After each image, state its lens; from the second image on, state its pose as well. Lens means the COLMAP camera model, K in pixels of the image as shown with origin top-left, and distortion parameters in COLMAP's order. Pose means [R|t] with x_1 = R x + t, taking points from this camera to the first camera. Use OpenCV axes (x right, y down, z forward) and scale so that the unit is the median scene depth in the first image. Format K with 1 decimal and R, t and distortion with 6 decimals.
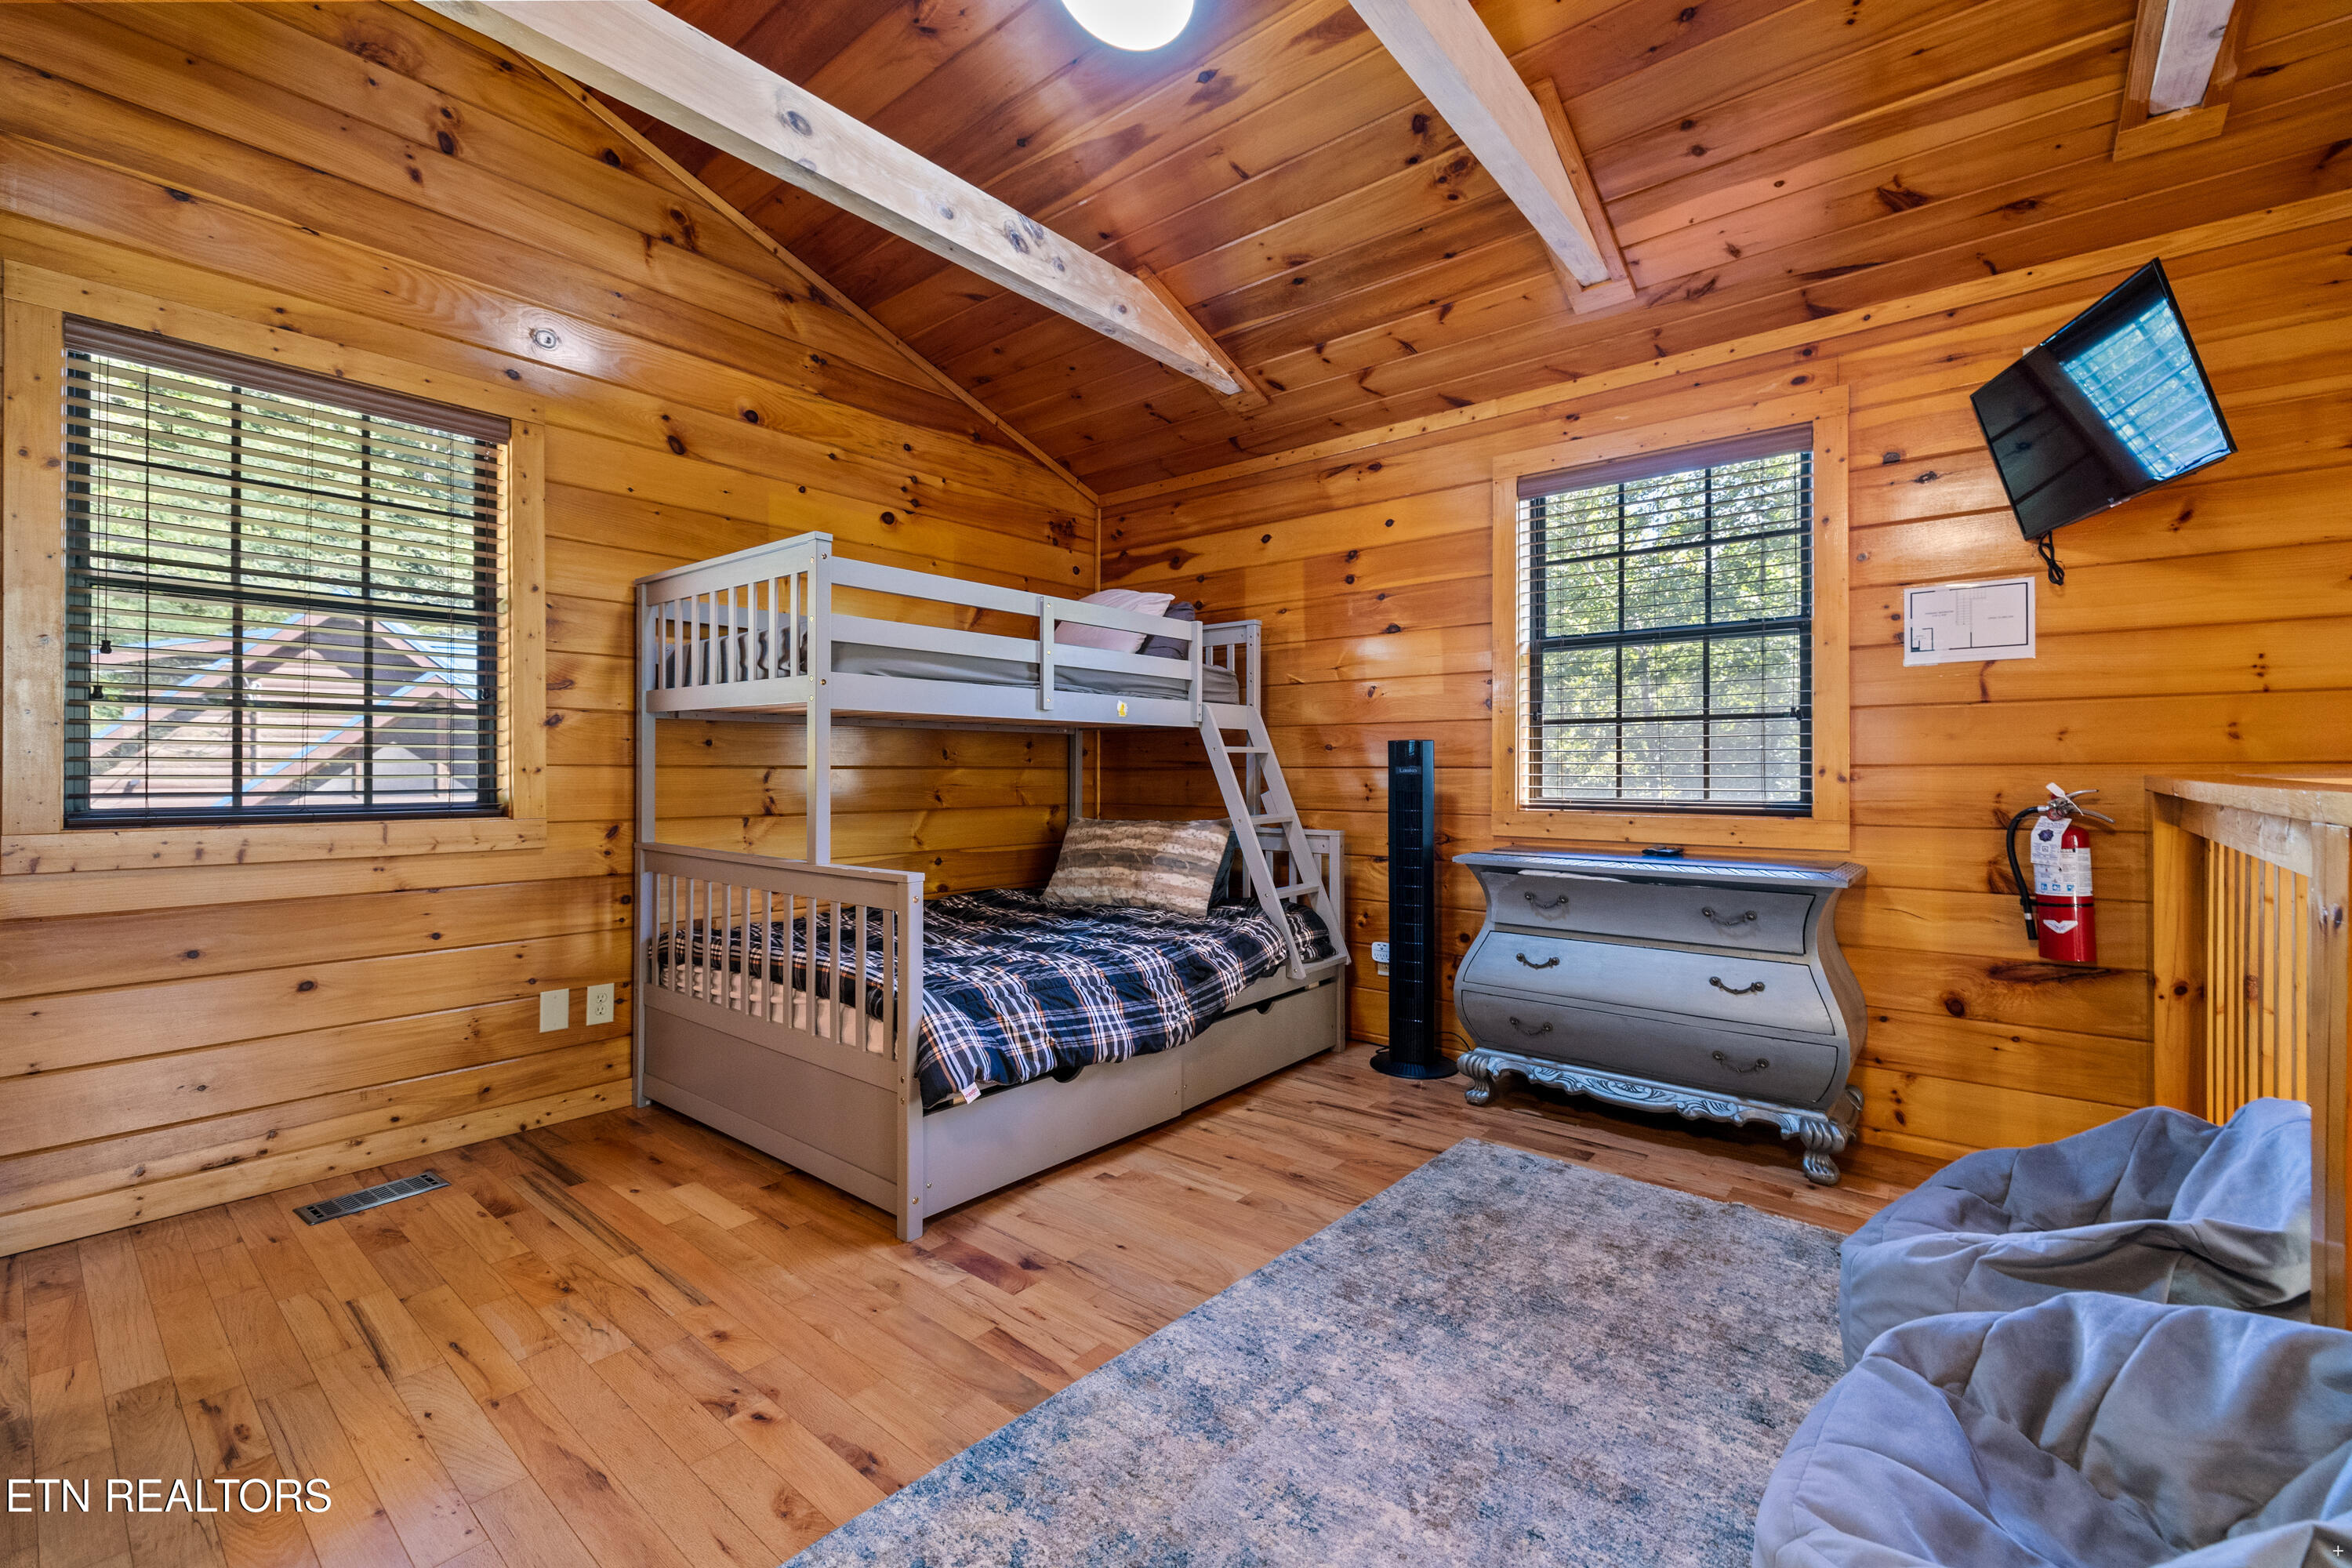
lens RADIAL K [[1010.8, 0, 1203.2], [0, 1010.8, 775.1], [0, 0, 1]] dist [-0.000752, 0.000099]
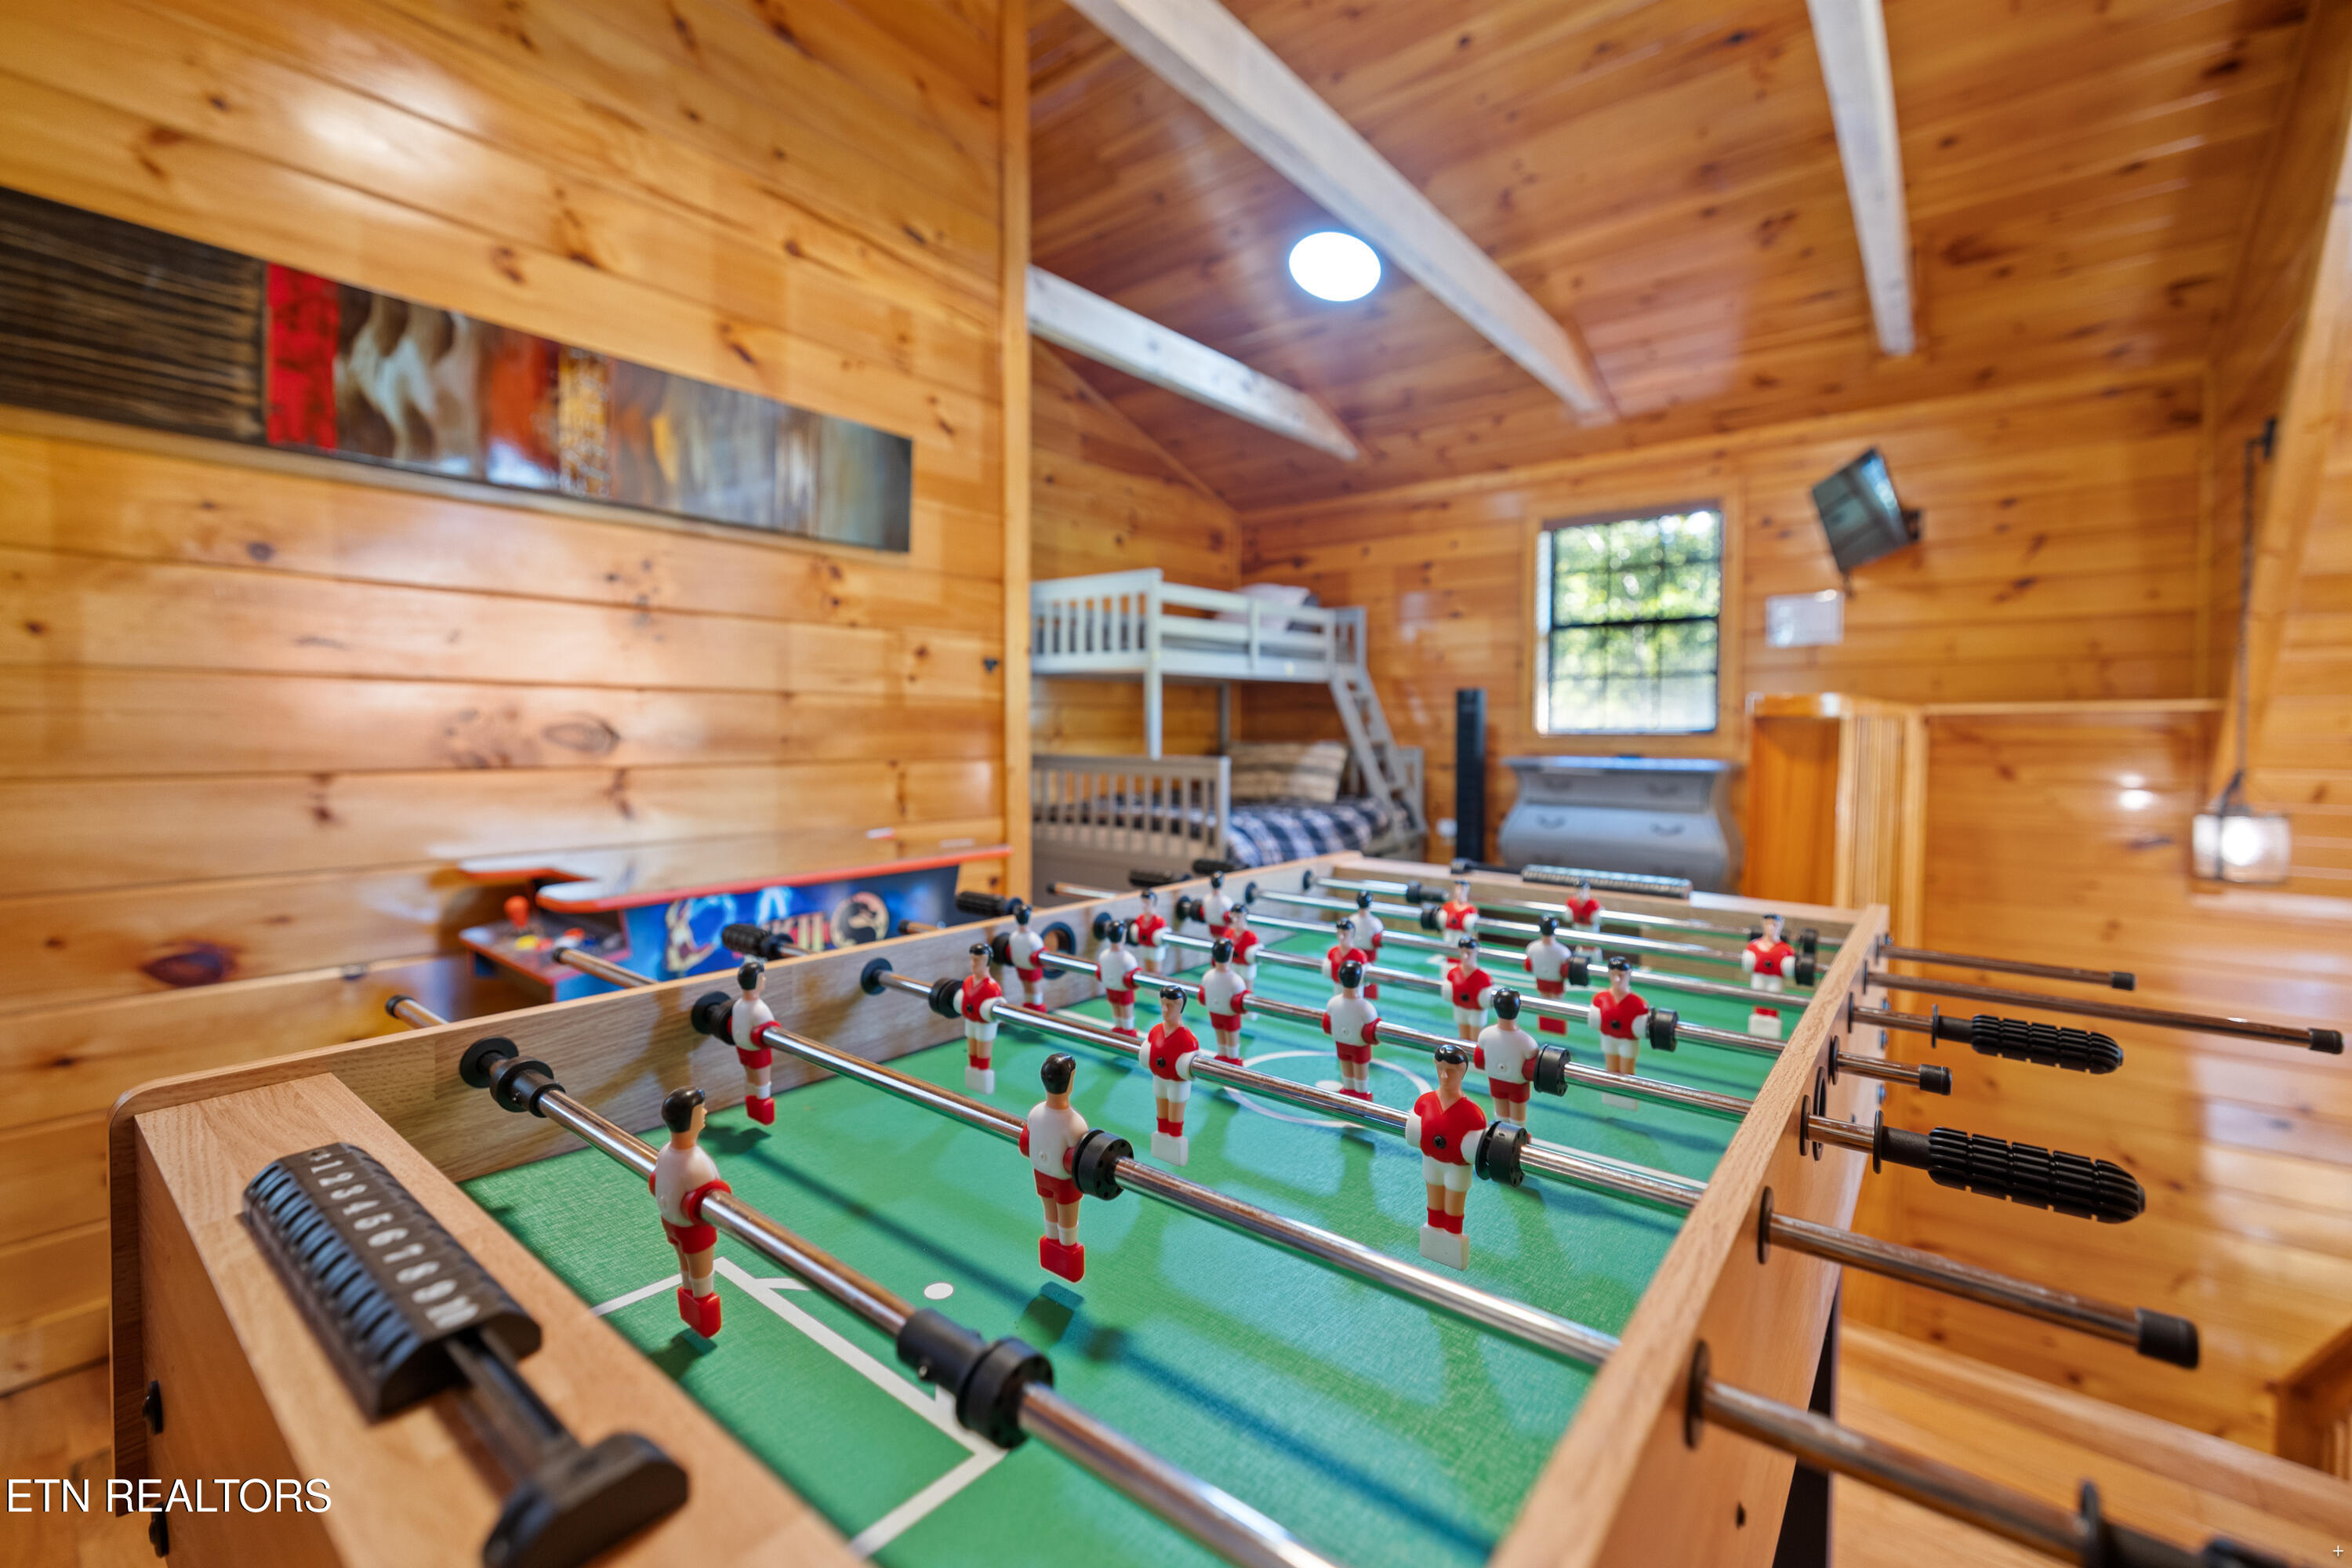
lens RADIAL K [[1037.8, 0, 1189.1], [0, 1037.8, 772.4], [0, 0, 1]] dist [-0.000859, -0.000151]
pose [[0.999989, -0.001068, 0.004466, -0.228829], [0.000867, 0.999001, 0.044675, 0.021988], [-0.004510, -0.044671, 0.998992, -0.586402]]
